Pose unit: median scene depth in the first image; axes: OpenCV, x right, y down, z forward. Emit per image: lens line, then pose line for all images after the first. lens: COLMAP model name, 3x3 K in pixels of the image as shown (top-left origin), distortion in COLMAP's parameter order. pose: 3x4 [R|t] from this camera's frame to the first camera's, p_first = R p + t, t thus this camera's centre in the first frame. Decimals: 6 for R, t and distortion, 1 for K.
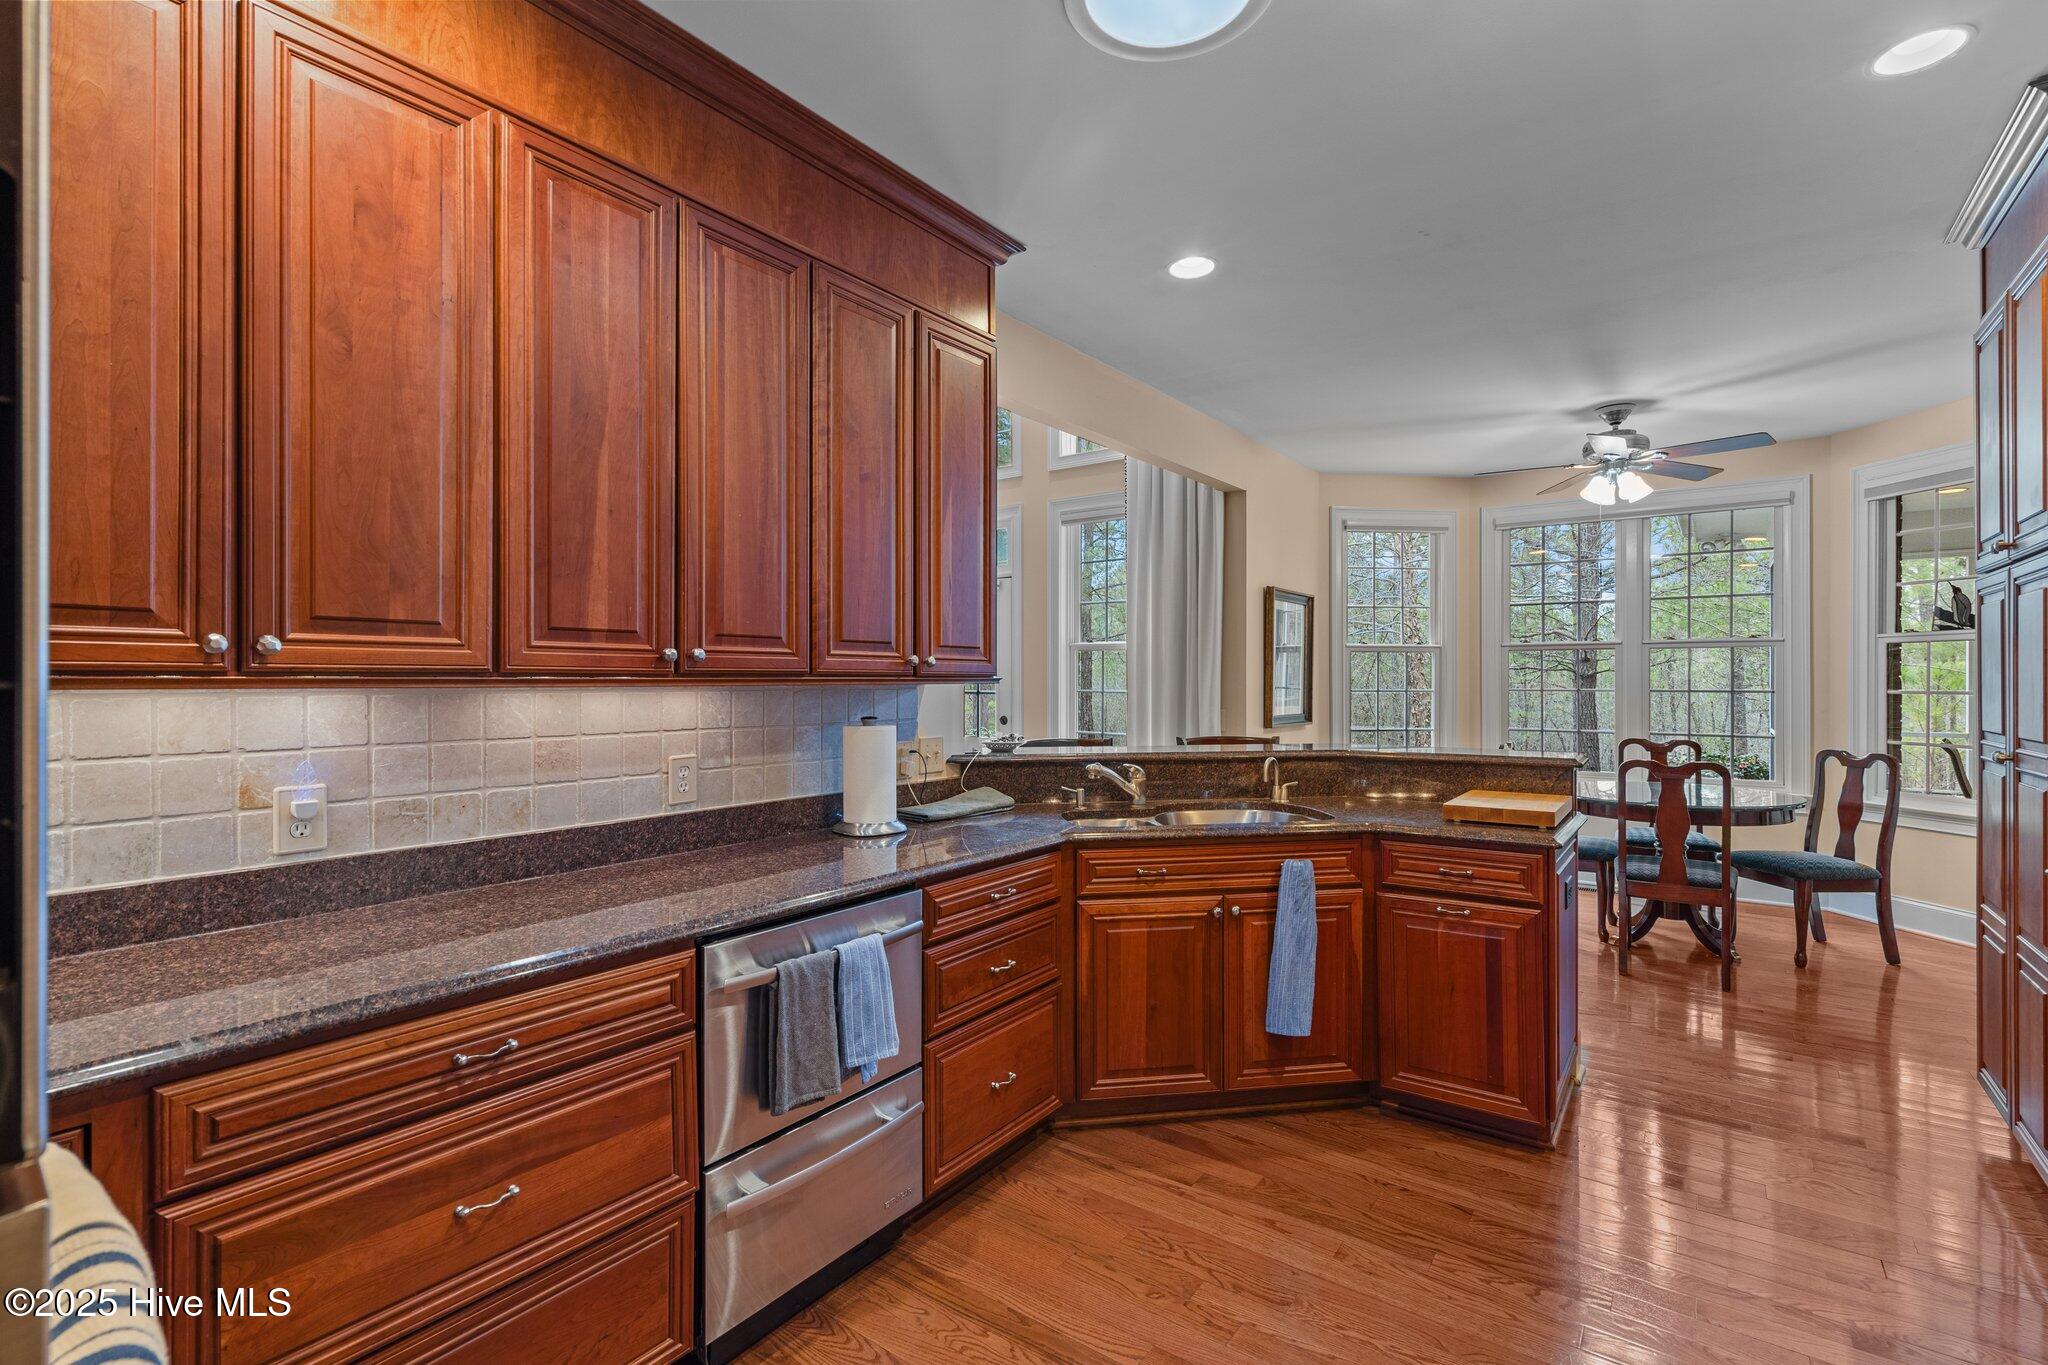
lens RADIAL K [[929.1, 0, 1028.3], [0, 929.1, 681.5], [0, 0, 1]] dist [-0.001997, -0.000107]
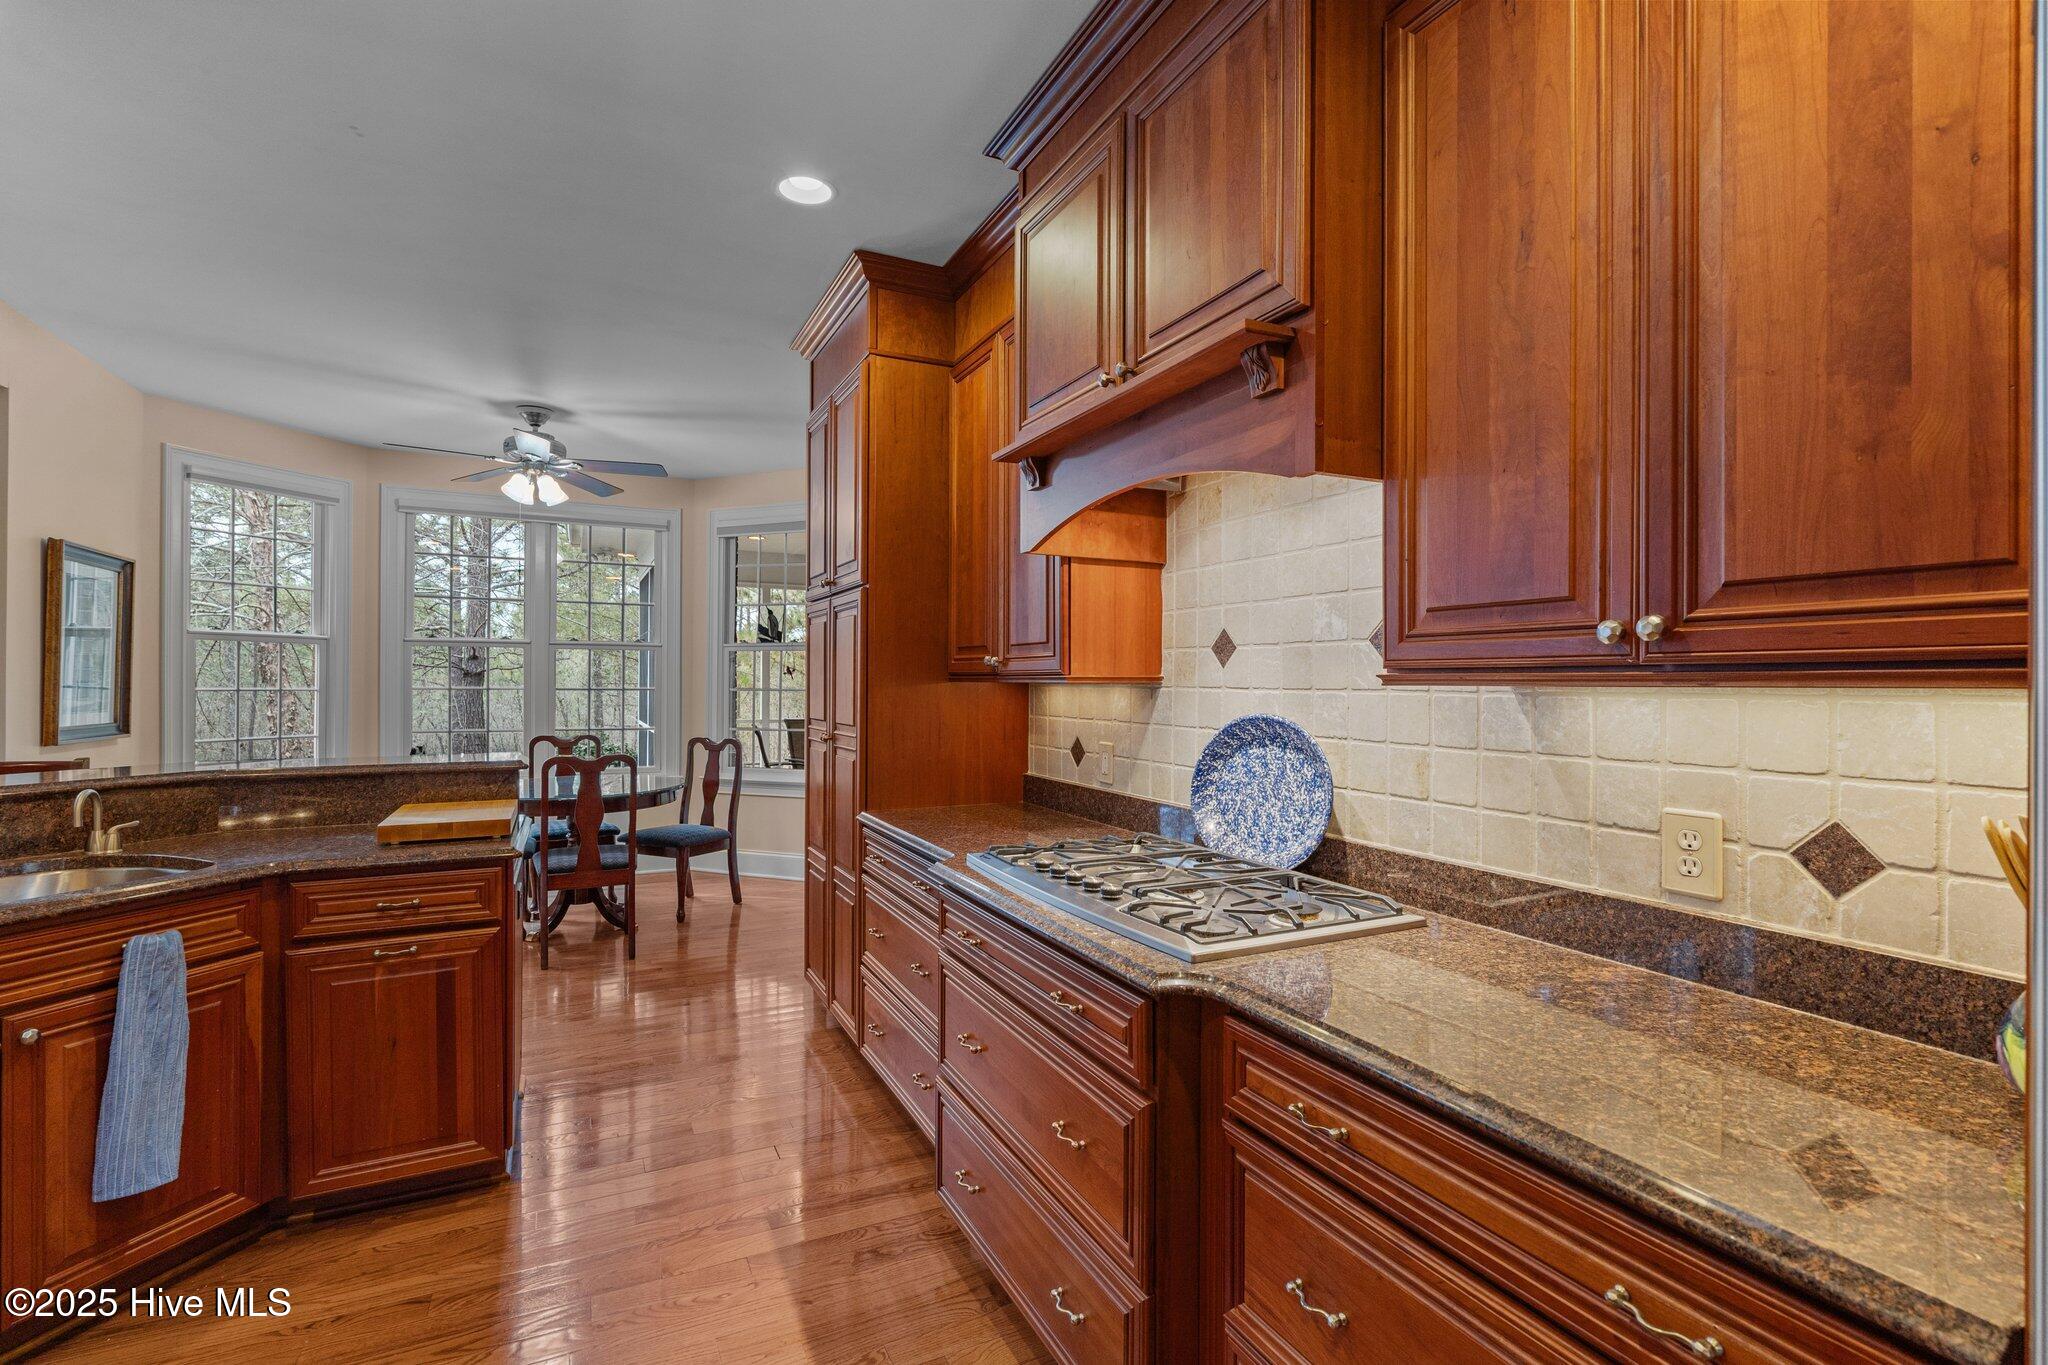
lens RADIAL K [[929.1, 0, 1028.3], [0, 929.1, 681.5], [0, 0, 1]] dist [-0.001997, -0.000107]
pose [[0.464401, 0.004292, 0.885615, -0.013711], [-0.005333, 0.999984, -0.002049, 0.000481], [-0.885609, -0.003771, 0.464417, 0.059886]]
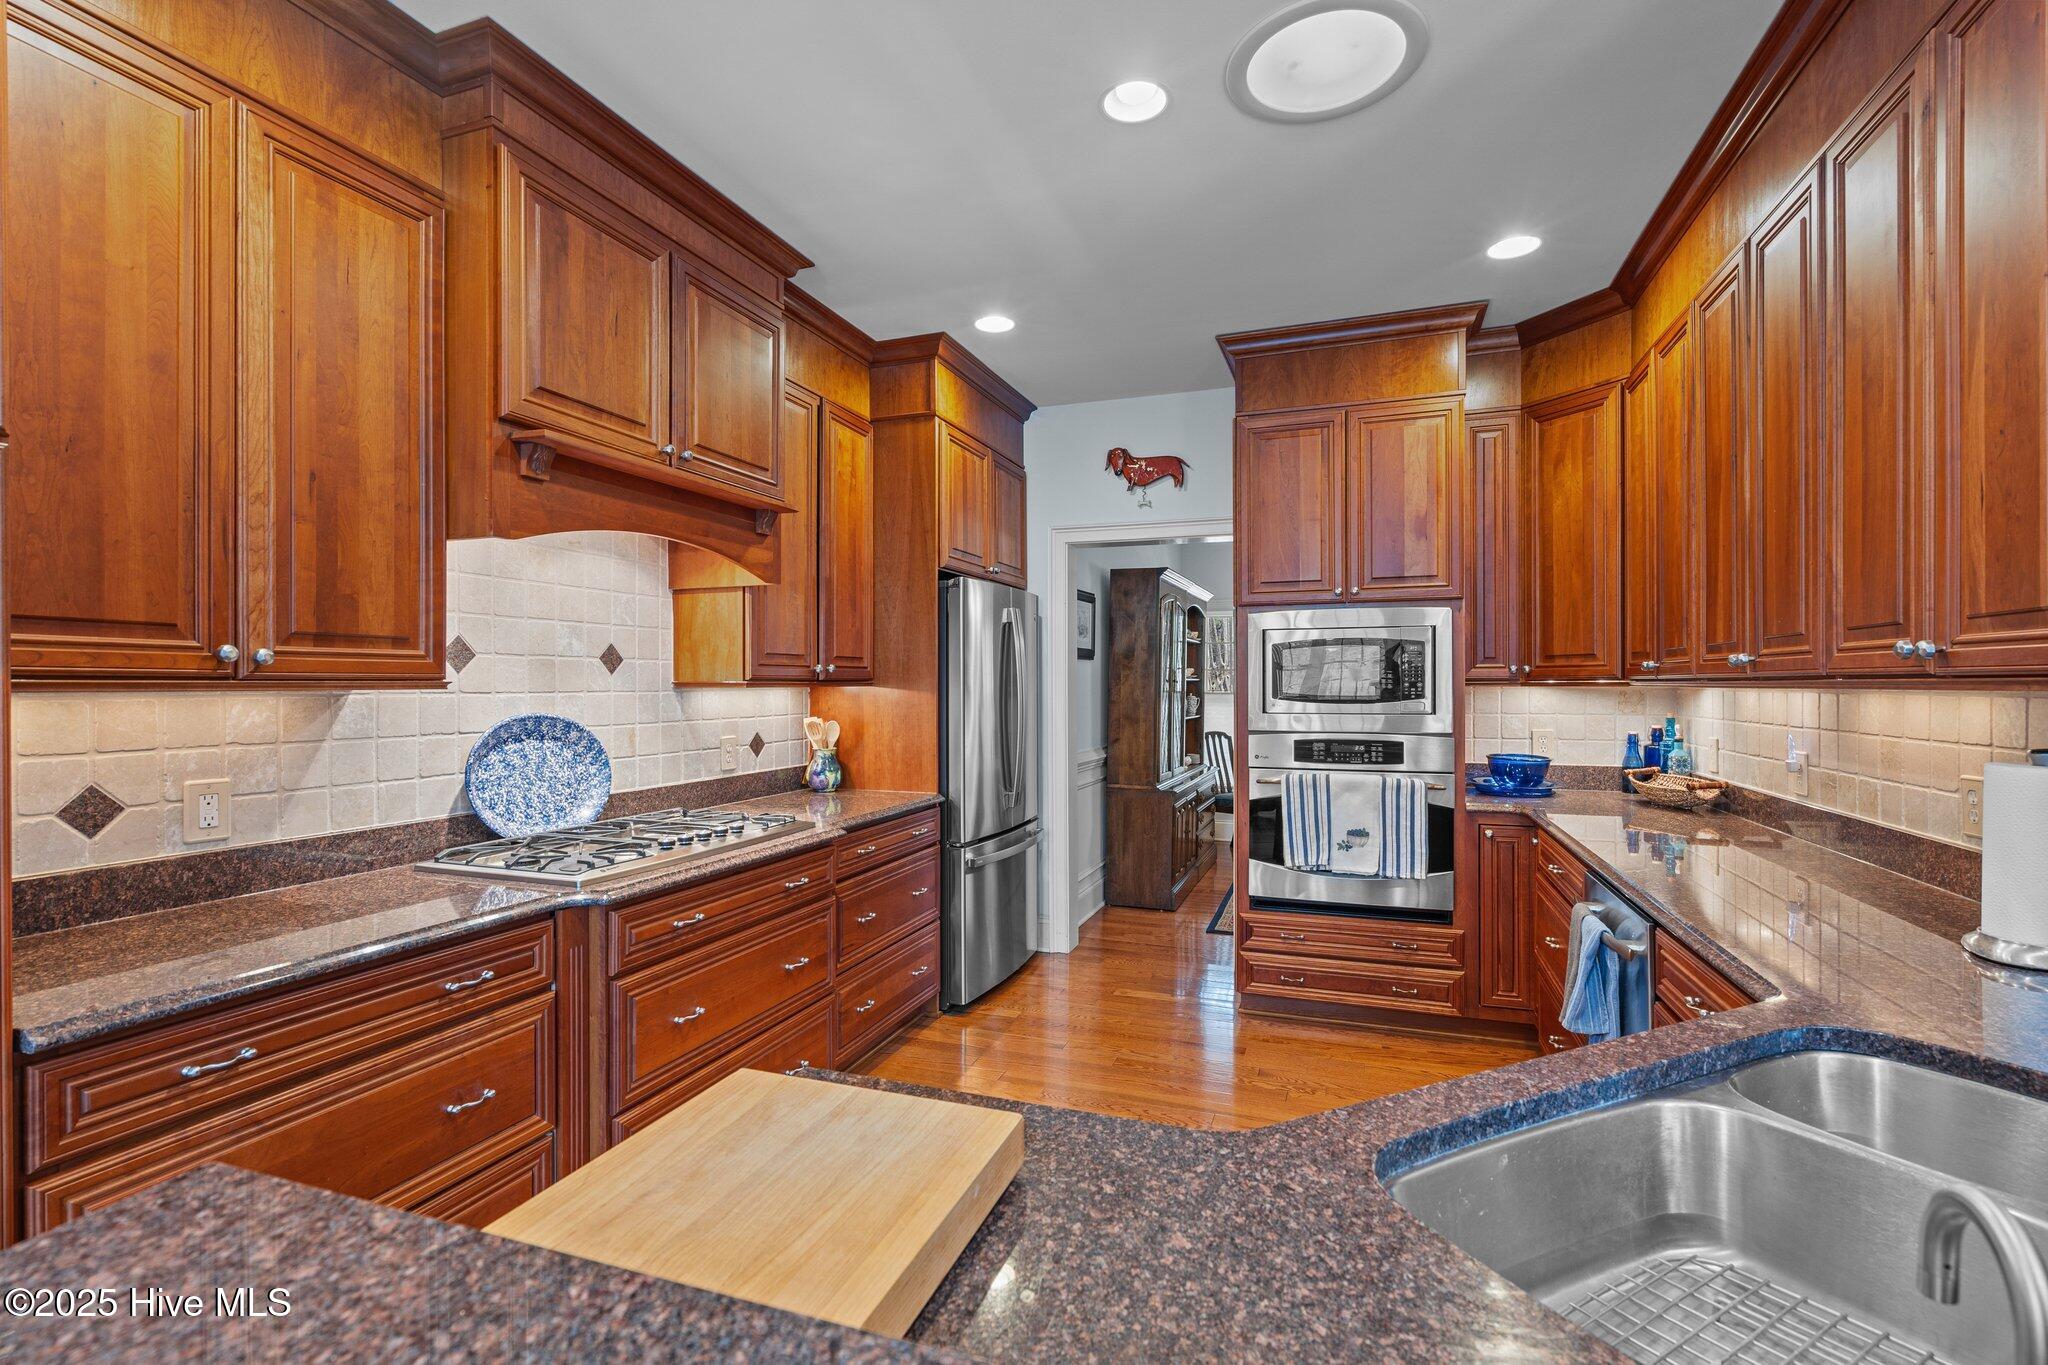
lens RADIAL K [[945.0, 0, 1024.0], [0, 945.0, 682.5], [0, 0, 1]] dist [0.001656, 0.000504]
pose [[-0.960168, 0.004953, -0.279378, 0.353866], [0.005647, 0.999983, -0.001677, -0.000848], [0.279365, -0.003188, -0.960180, 0.856826]]
